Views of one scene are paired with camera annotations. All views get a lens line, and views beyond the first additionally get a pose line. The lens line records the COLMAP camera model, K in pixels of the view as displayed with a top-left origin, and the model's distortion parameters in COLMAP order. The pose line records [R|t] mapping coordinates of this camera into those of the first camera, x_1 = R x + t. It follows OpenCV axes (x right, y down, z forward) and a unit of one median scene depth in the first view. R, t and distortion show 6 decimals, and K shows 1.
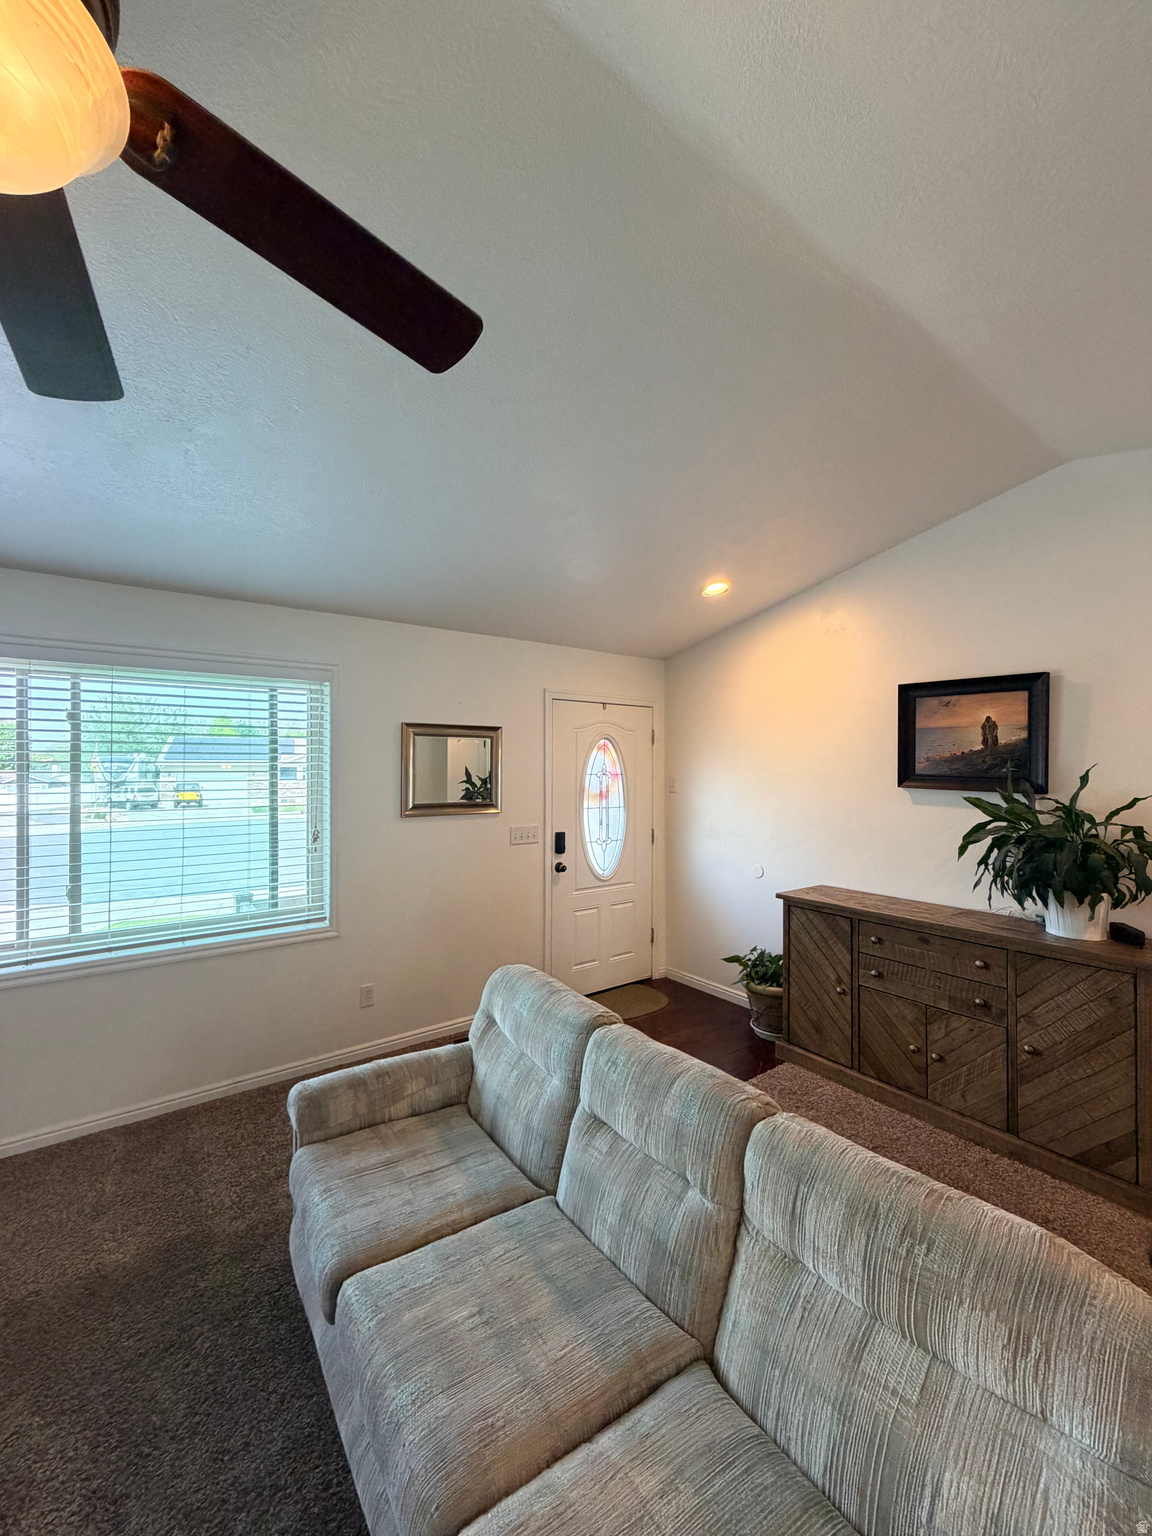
lens RADIAL K [[610.2, 0, 576.3], [0, 610.2, 771.7], [0, 0, 1]] dist [-0.001074, 0.001040]
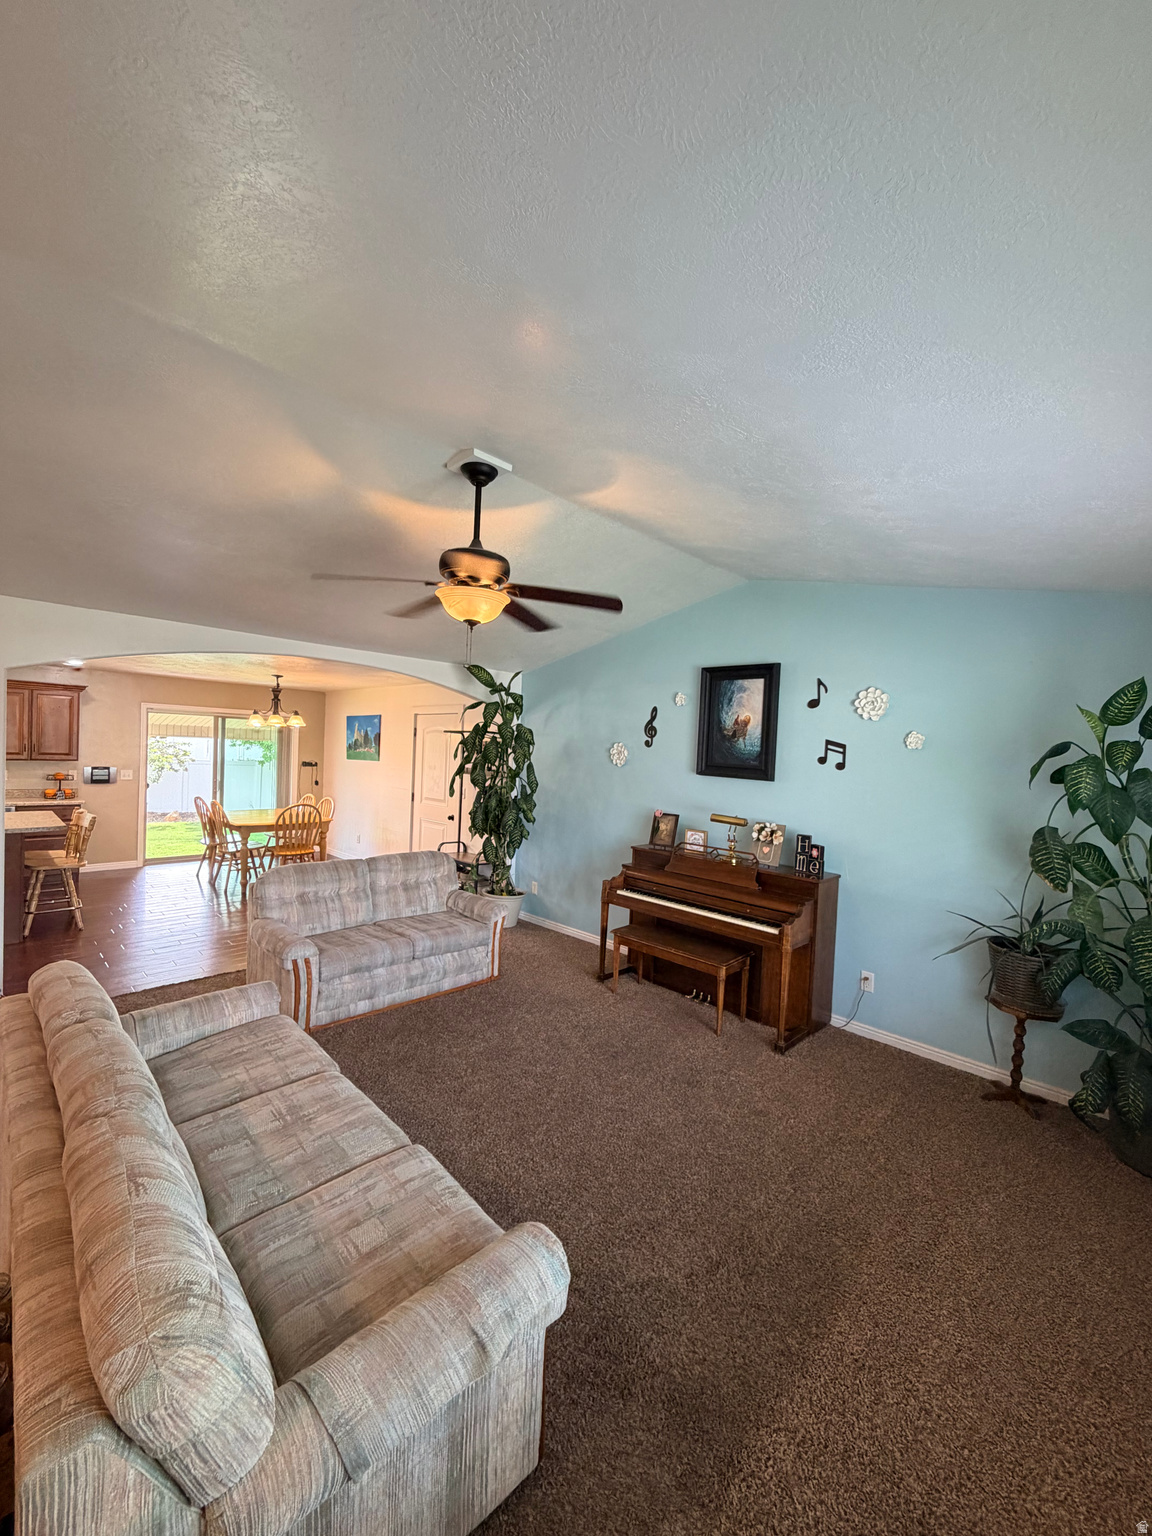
lens RADIAL K [[610.2, 0, 572.4], [0, 610.2, 771.3], [0, 0, 1]] dist [-0.001074, 0.001040]
pose [[-0.985927, -0.029273, -0.164596, -0.257884], [-0.035154, 0.998839, 0.032928, -0.040353], [0.163441, 0.038251, -0.985811, 1.256046]]
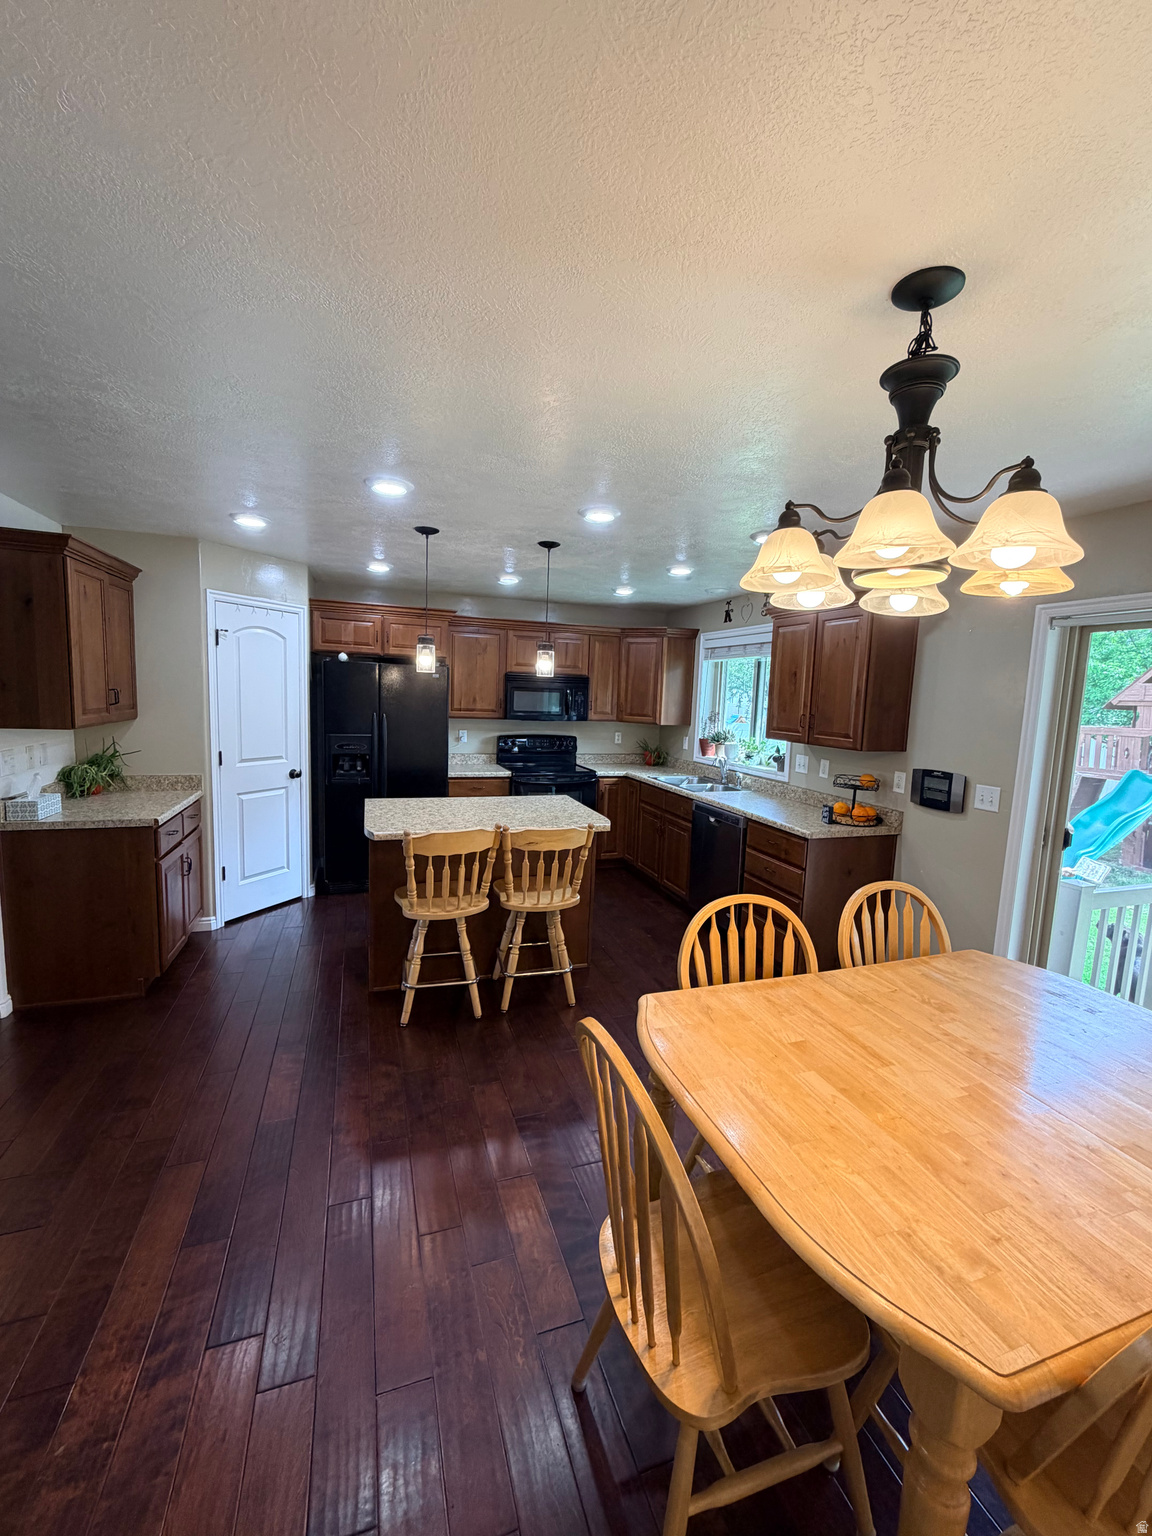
lens RADIAL K [[610.2, 0, 576.0], [0, 610.2, 765.8], [0, 0, 1]] dist [-0.001074, 0.001040]
pose [[0.285680, -0.100296, 0.953062, 0.053165], [-0.039313, 0.992445, 0.116224, -0.015916], [-0.957518, -0.070671, 0.279578, -1.516646]]
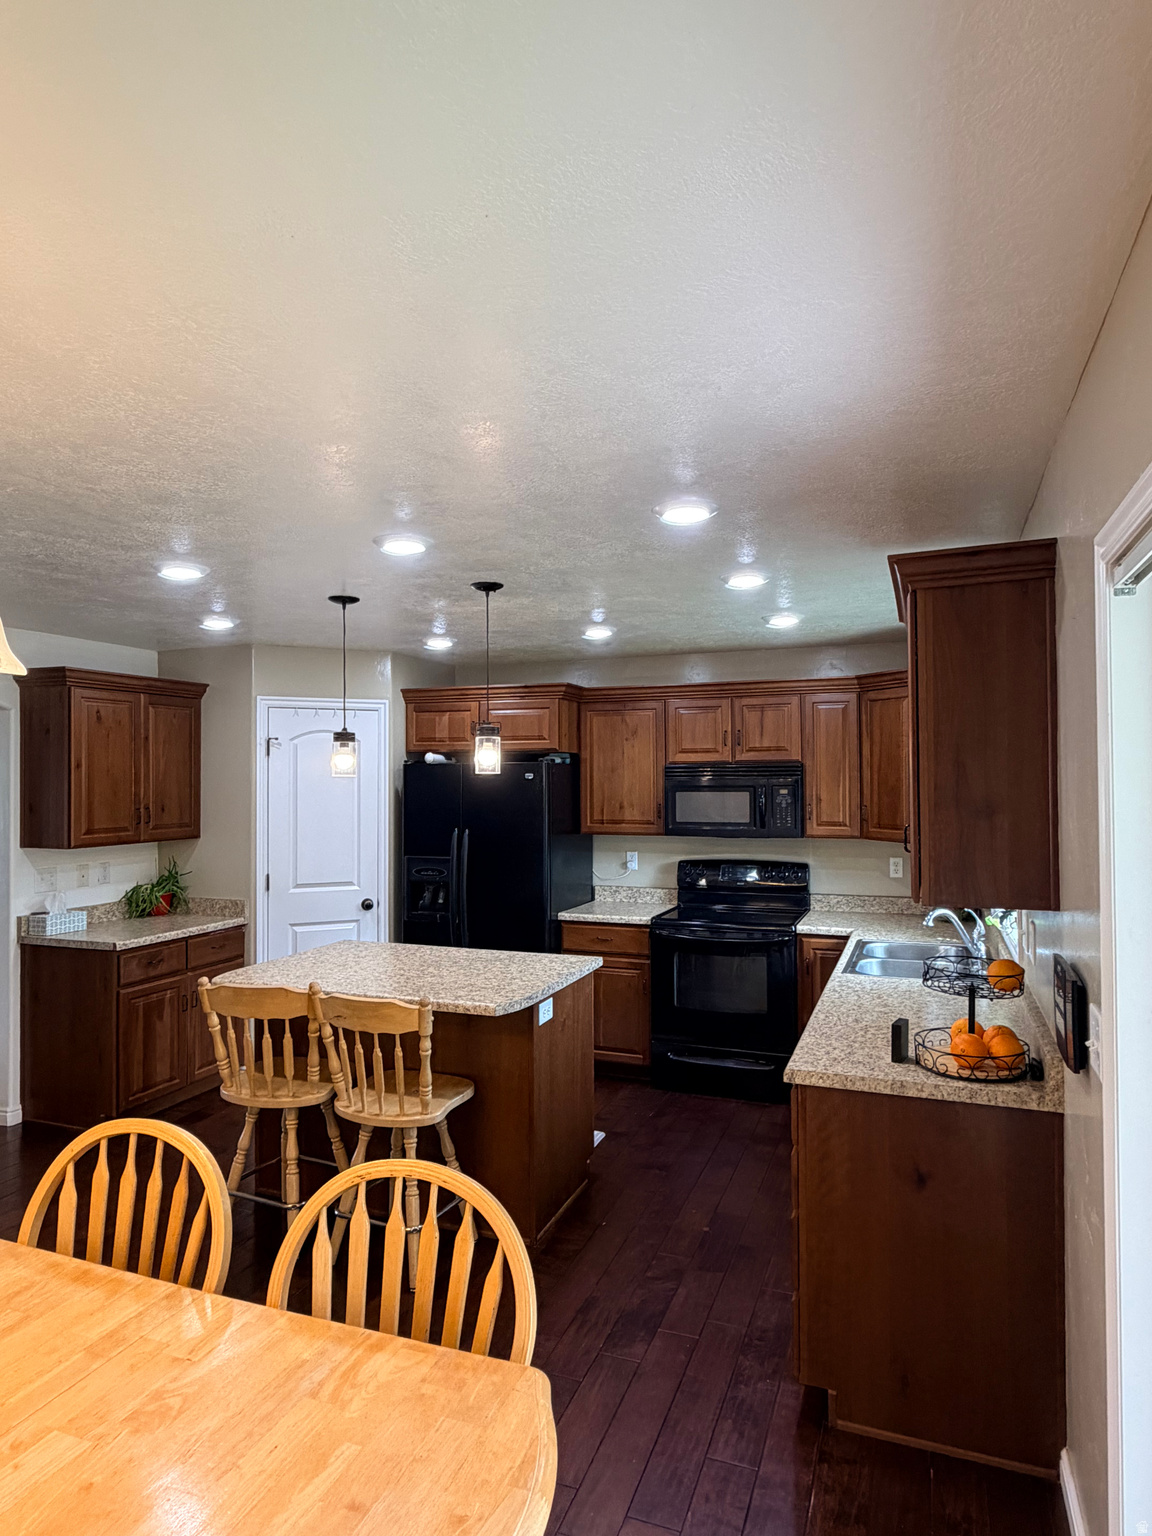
lens RADIAL K [[917.1, 0, 580.0], [0, 917.1, 767.2], [0, 0, 1]] dist [-0.000645, 0.000087]
pose [[0.832587, 0.008320, 0.553832, 0.681748], [0.002156, 0.999831, -0.018262, -0.036326], [-0.553890, 0.016399, 0.832428, -2.273154]]
